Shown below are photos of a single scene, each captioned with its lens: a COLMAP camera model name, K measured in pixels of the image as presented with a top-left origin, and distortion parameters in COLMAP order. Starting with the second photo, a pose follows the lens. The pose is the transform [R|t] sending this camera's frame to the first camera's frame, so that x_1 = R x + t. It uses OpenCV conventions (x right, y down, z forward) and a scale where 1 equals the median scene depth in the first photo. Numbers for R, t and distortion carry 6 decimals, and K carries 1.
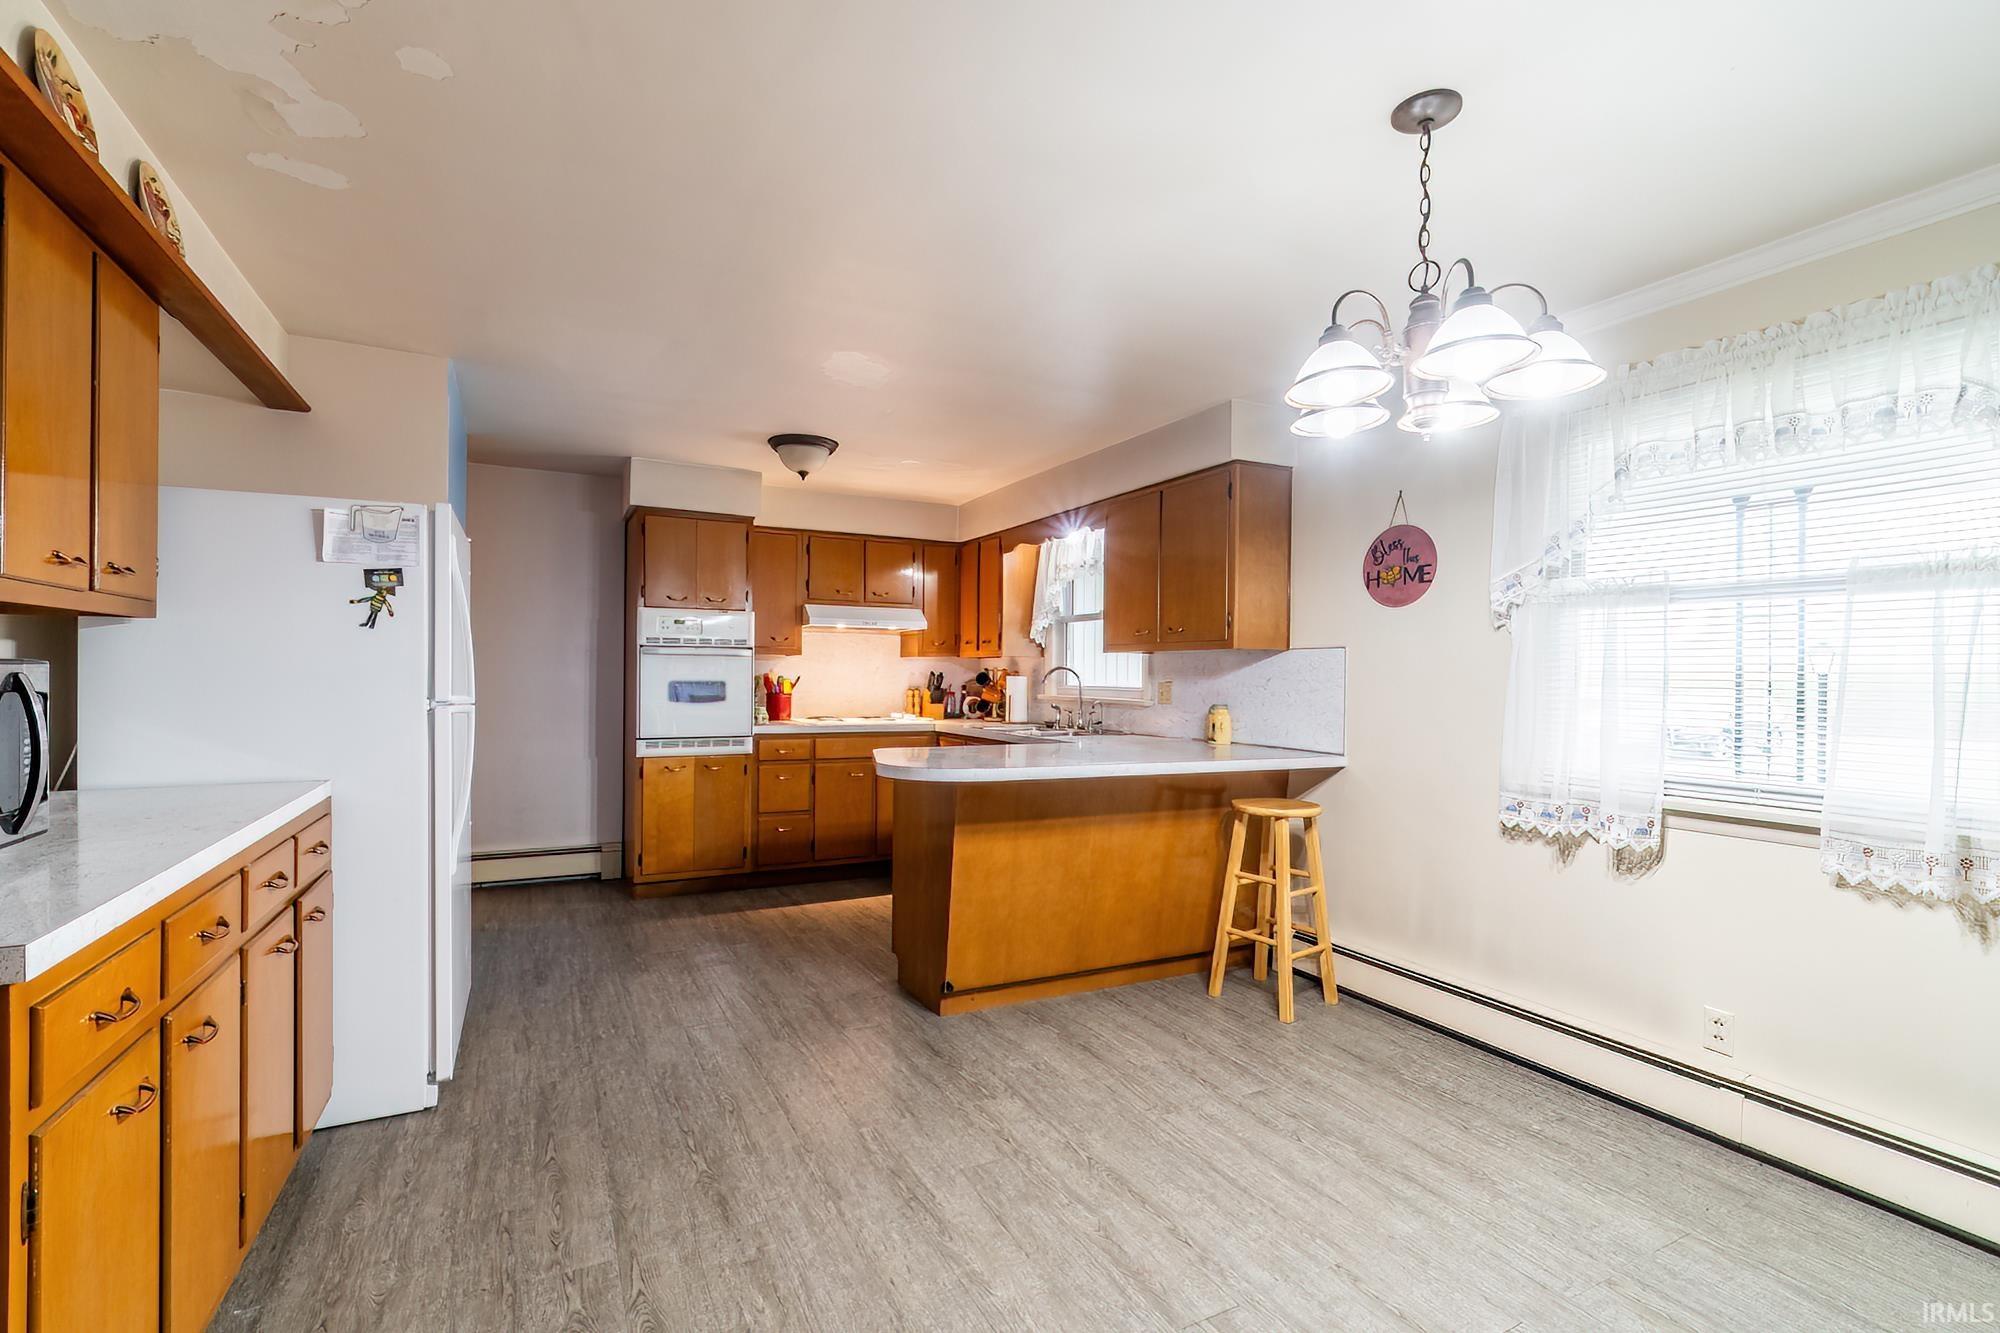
lens RADIAL K [[880.8, 0, 974.6], [0, 880.8, 667.1], [0, 0, 1]] dist [-0.001615, 0.000114]
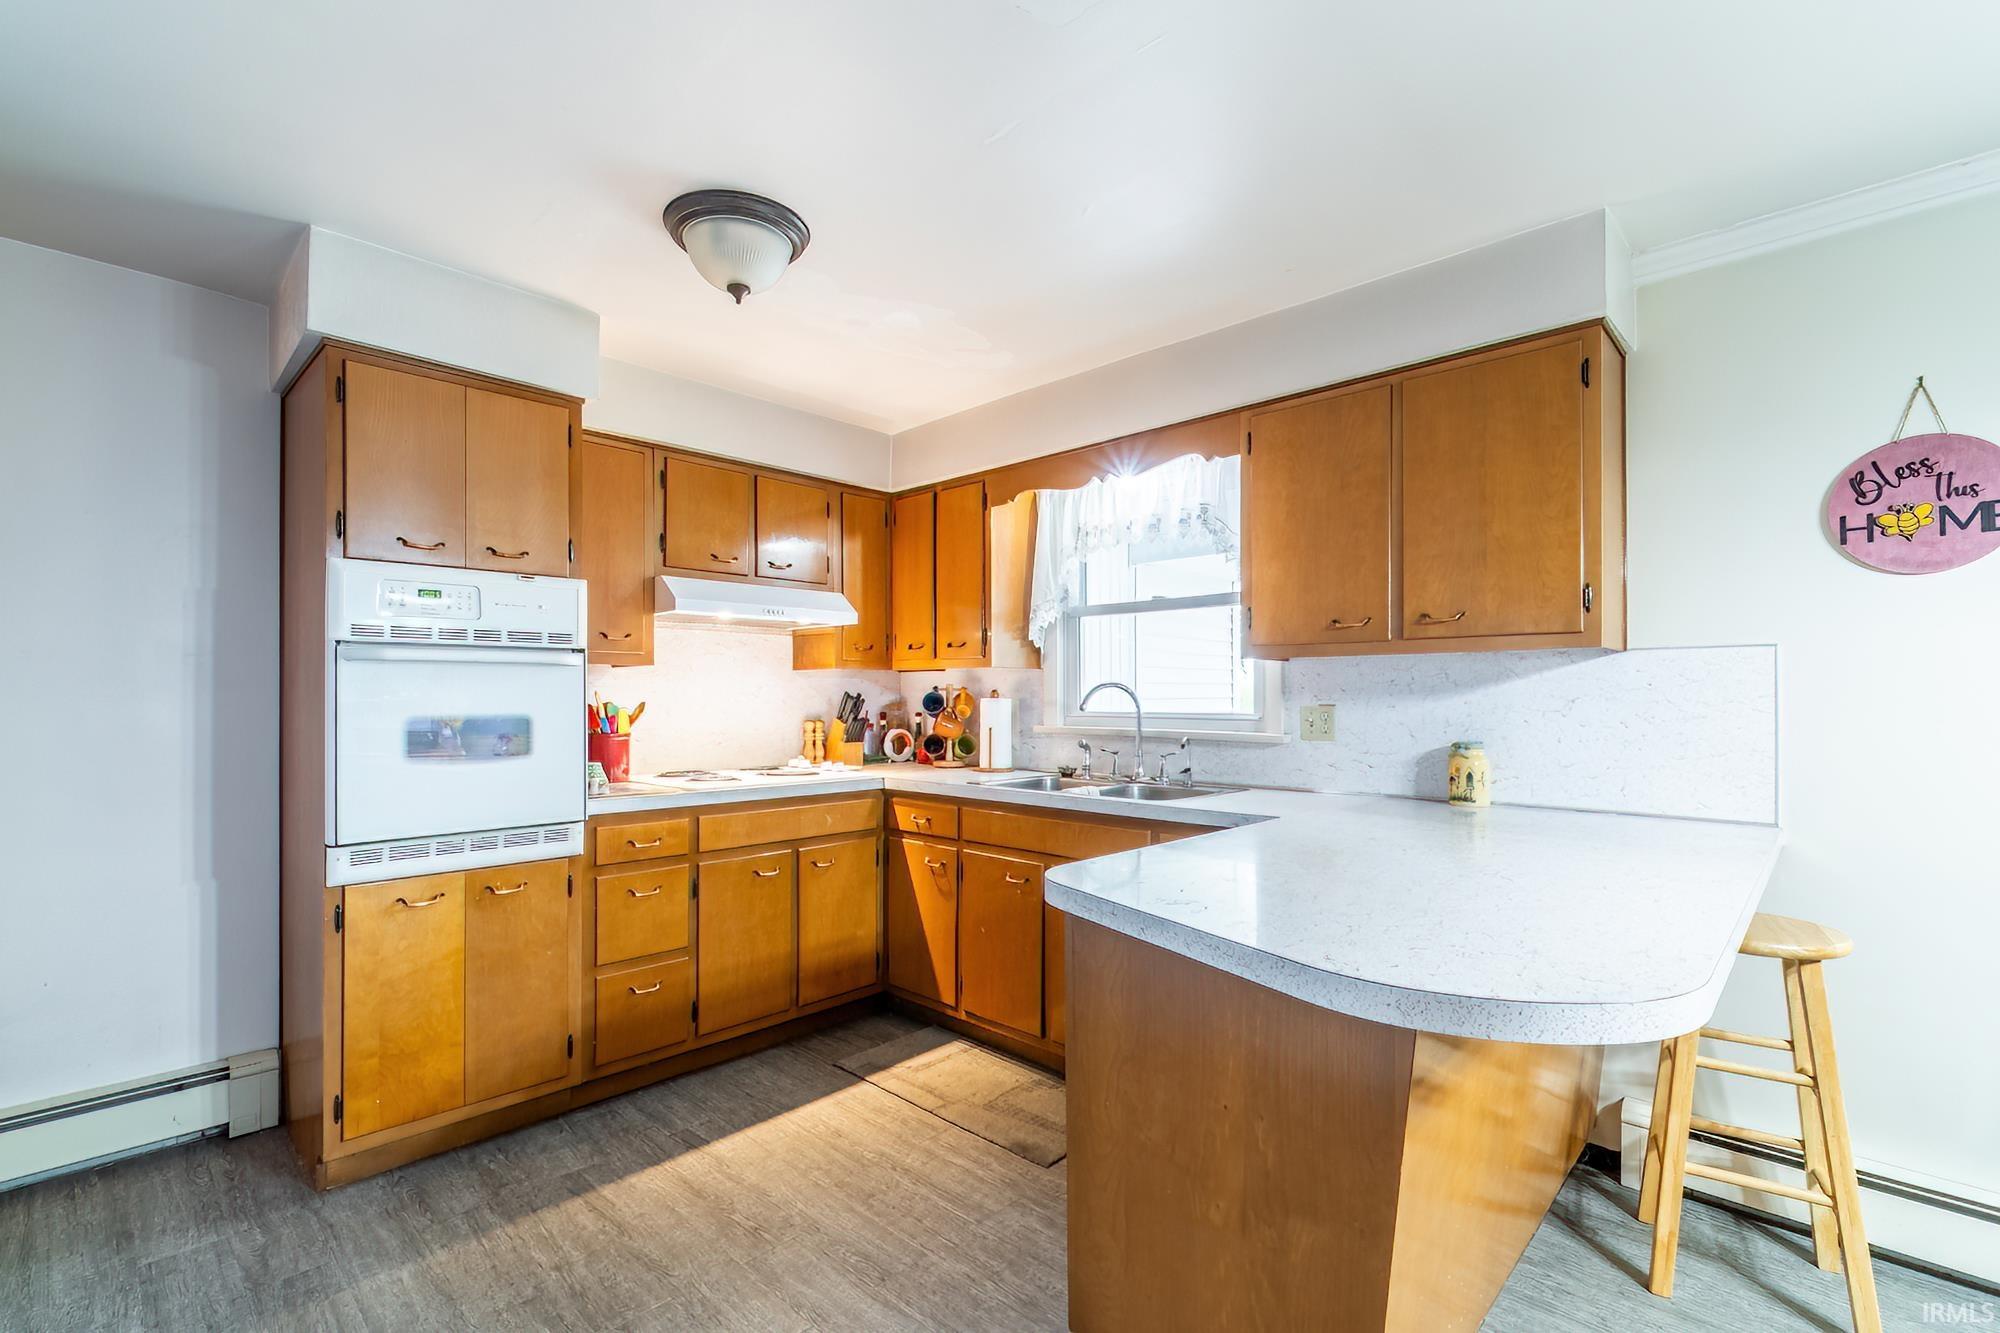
lens RADIAL K [[889.5, 0, 986.5], [0, 889.5, 686.7], [0, 0, 1]] dist [-0.003343, 0.000884]
pose [[0.945234, -0.008160, 0.326292, -0.209864], [0.007680, 0.999967, 0.002760, -0.000072], [-0.326303, -0.000103, 0.945265, 0.452887]]
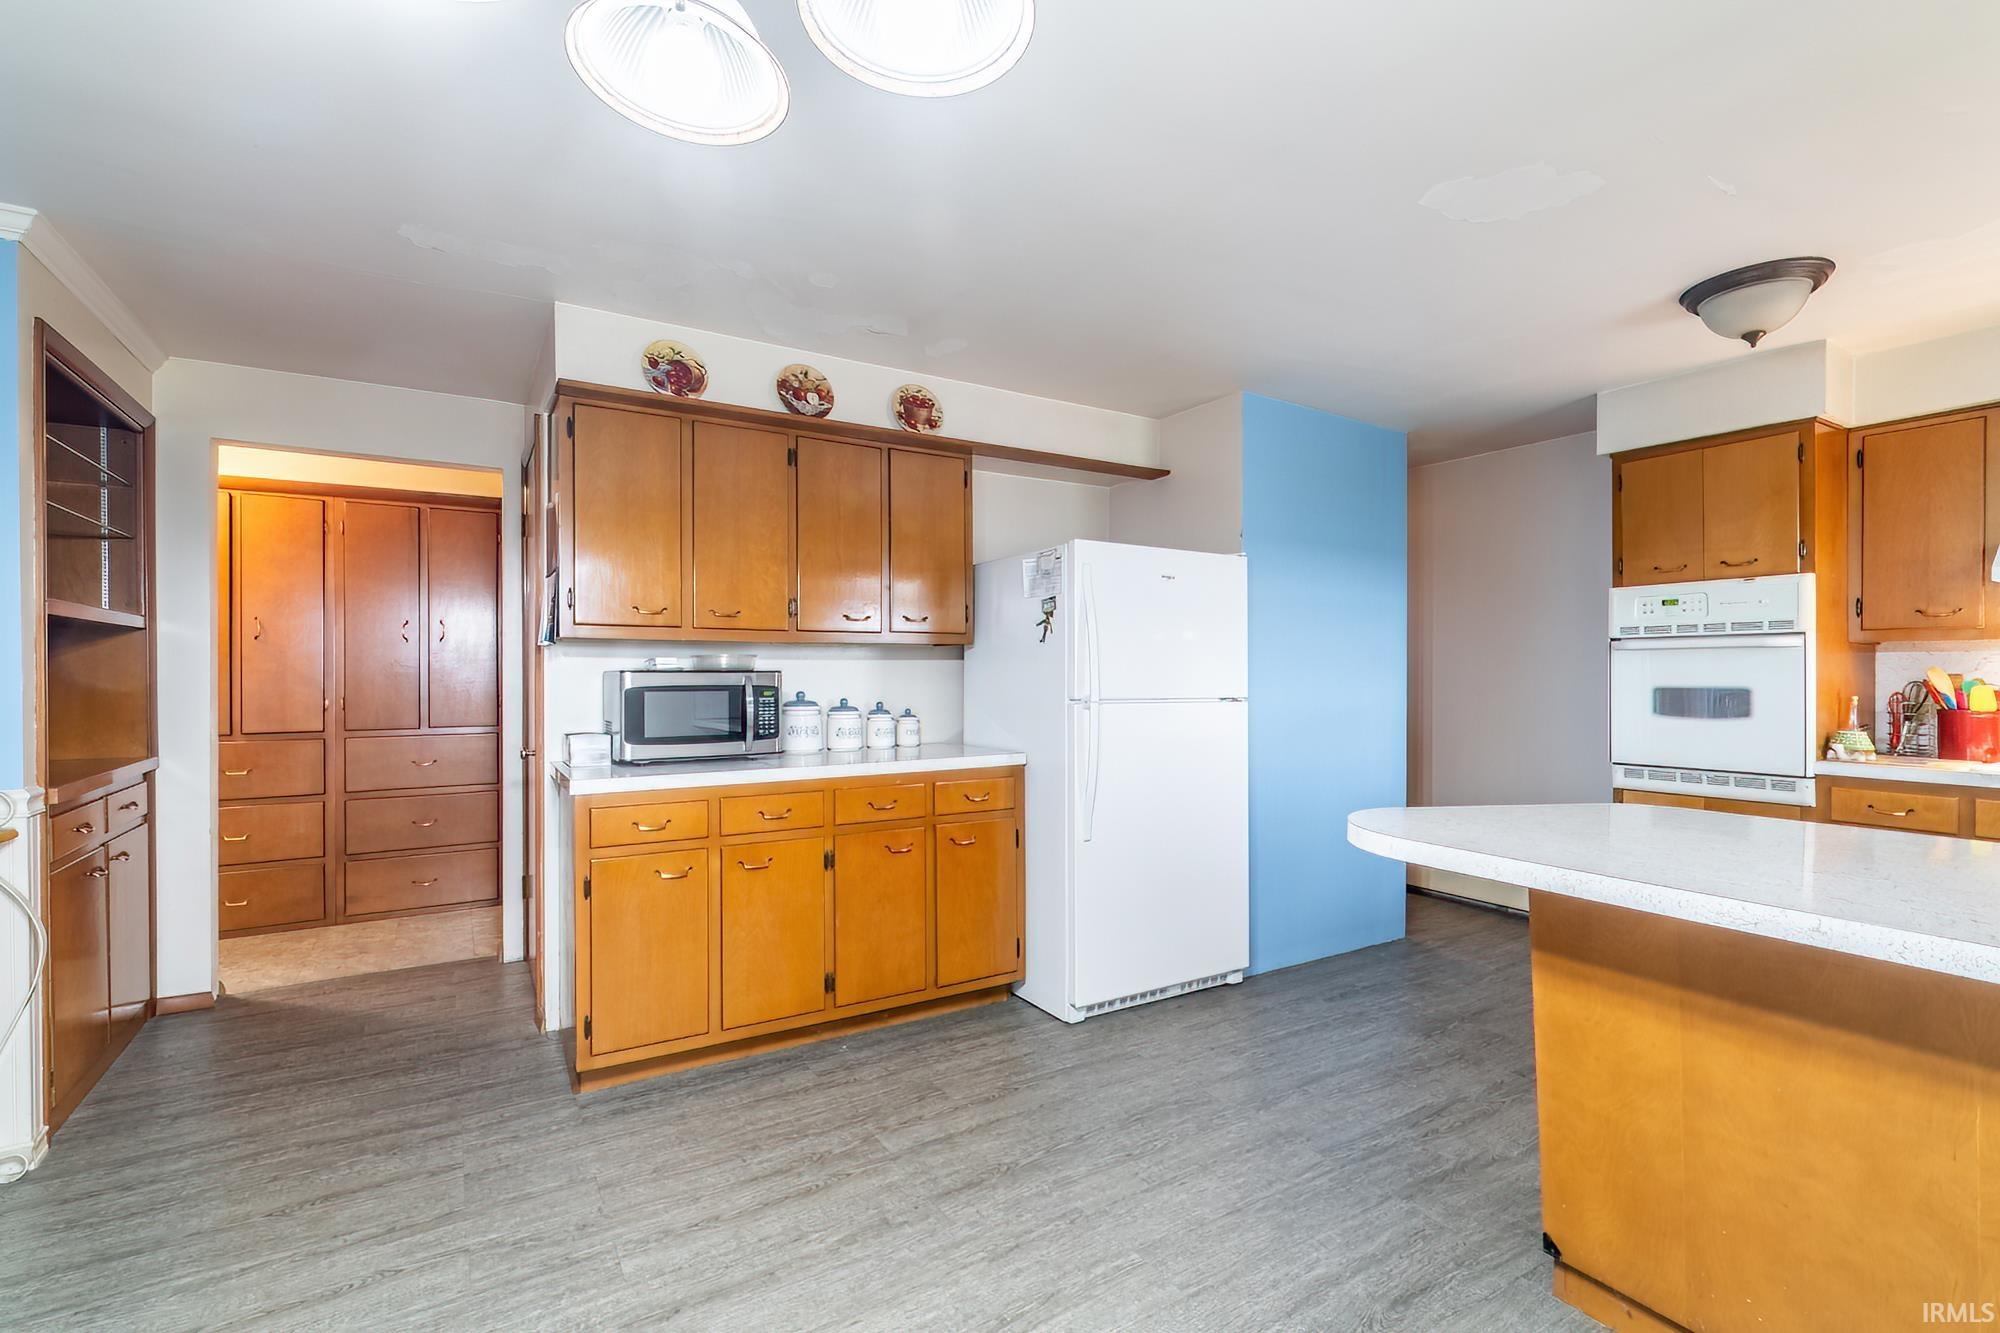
lens RADIAL K [[898.0, 0, 1000.0], [0, 898.0, 666.5], [0, 0, 1]] dist [-0.000280, 0.000020]
pose [[0.081827, -0.015640, -0.996524, 0.340057], [0.009493, 0.999844, -0.014913, 0.005752], [0.996601, -0.008240, 0.081962, 0.415716]]
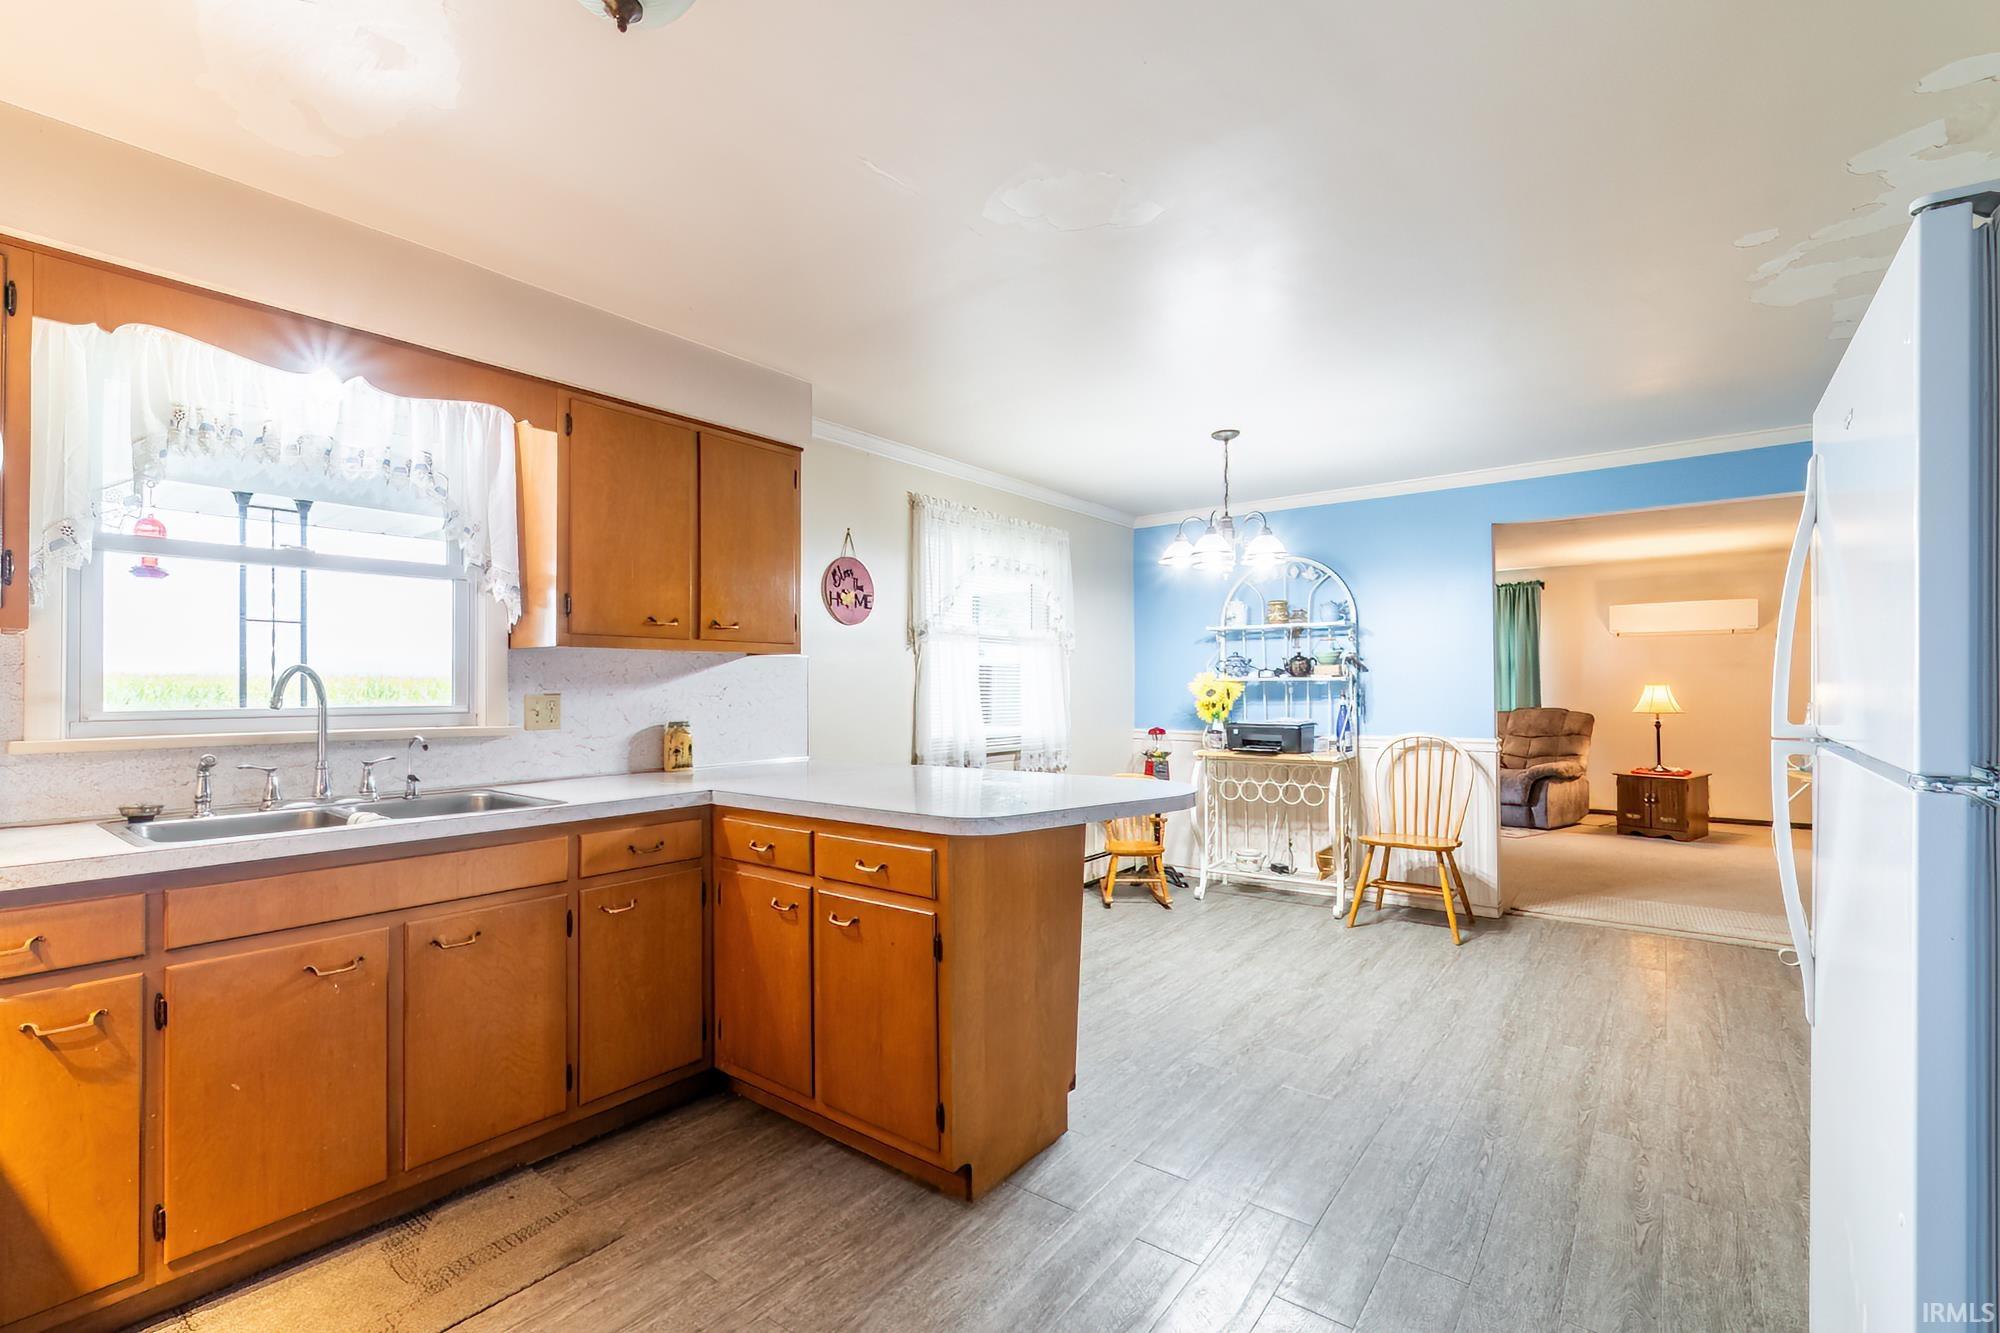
lens RADIAL K [[883.8, 0, 980.5], [0, 883.8, 674.0], [0, 0, 1]] dist [-0.009514, -0.000211]
pose [[-0.426999, 0.003309, 0.904246, -0.475164], [-0.009905, 0.999916, -0.008336, 0.004071], [-0.904198, -0.012516, -0.426931, 0.946934]]
